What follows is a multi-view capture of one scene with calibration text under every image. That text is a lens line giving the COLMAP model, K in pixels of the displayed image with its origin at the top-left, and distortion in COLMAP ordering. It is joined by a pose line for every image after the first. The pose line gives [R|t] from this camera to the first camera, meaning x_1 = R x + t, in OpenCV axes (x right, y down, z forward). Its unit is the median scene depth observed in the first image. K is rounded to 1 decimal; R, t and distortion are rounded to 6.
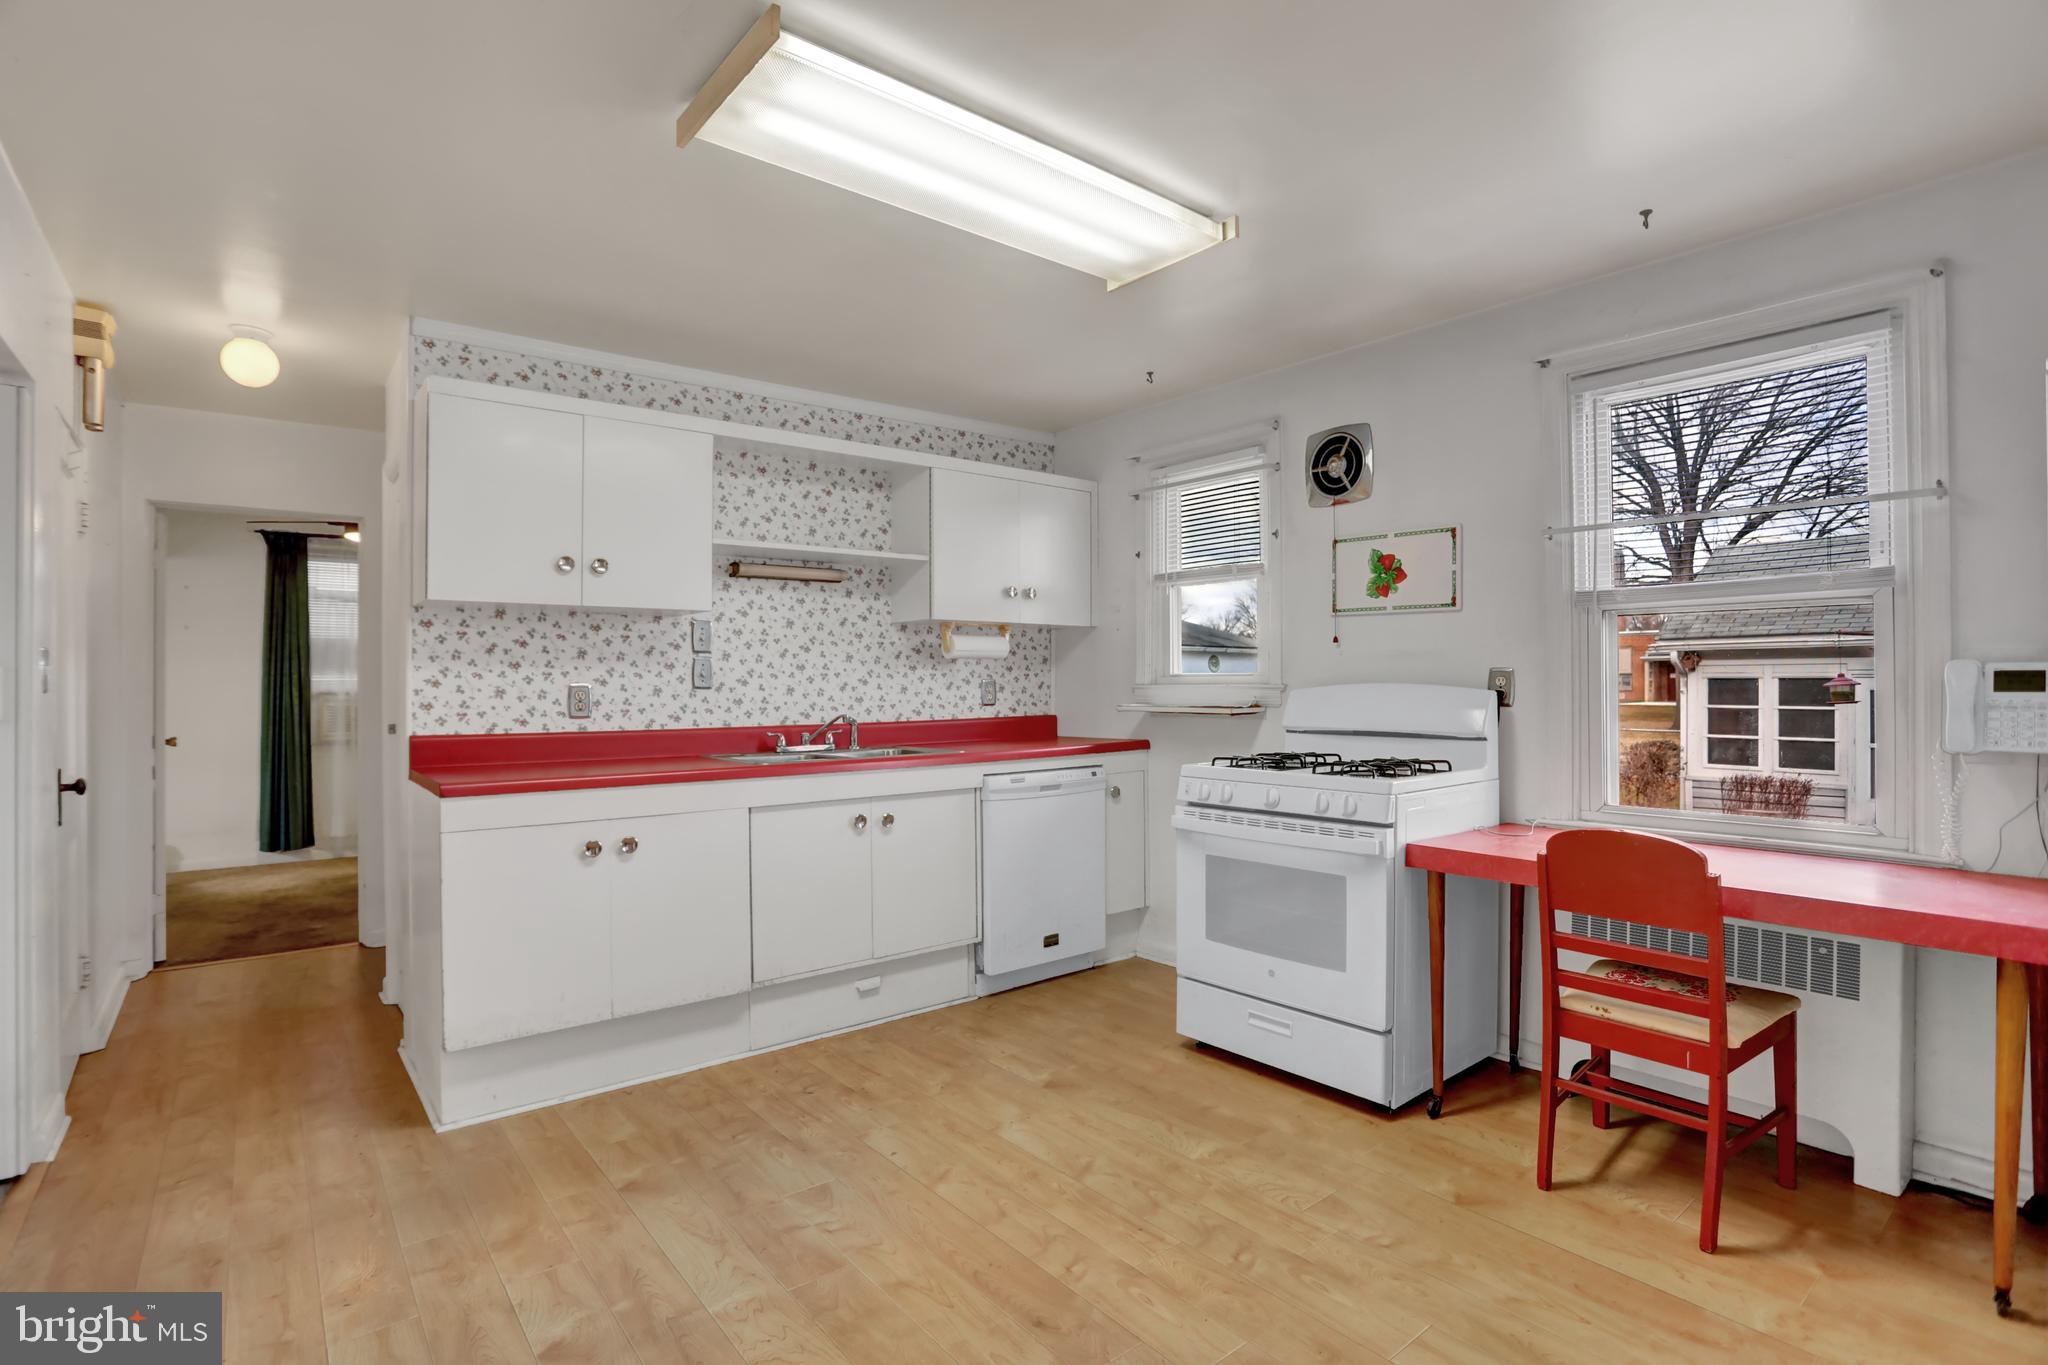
lens RADIAL K [[993.9, 0, 1032.3], [0, 993.9, 679.4], [0, 0, 1]] dist [-0.074677, 0.029872]
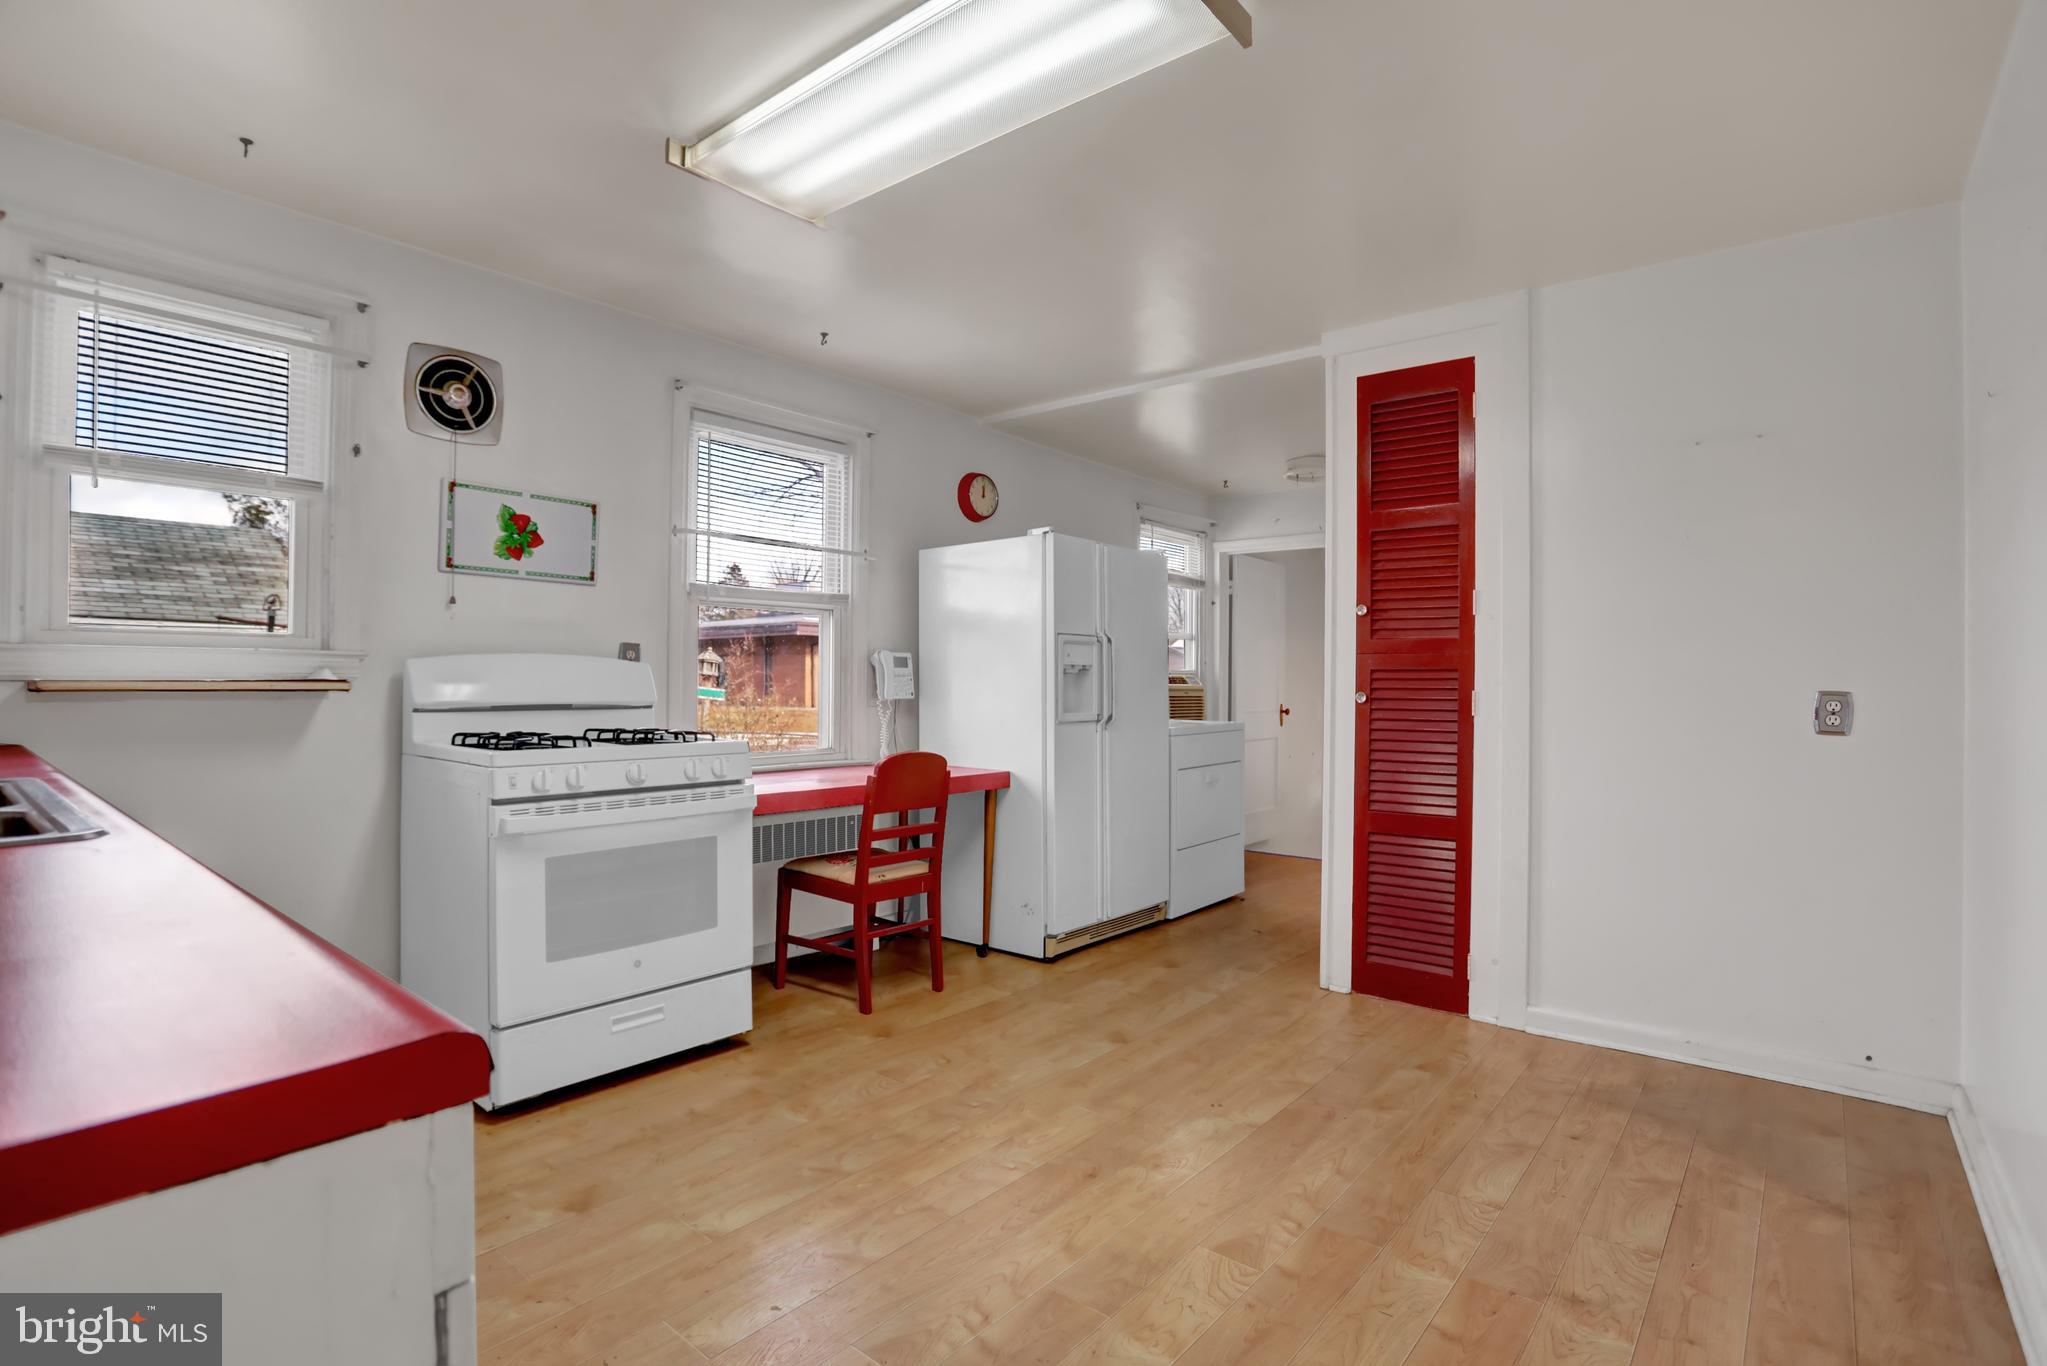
lens RADIAL K [[993.4, 0, 1031.8], [0, 993.4, 679.9], [0, 0, 1]] dist [-0.074677, 0.029872]
pose [[-0.201291, 0.003824, 0.979524, -0.743841], [-0.008157, 0.999951, -0.005580, 0.034830], [-0.979497, -0.009113, -0.201250, 0.839469]]
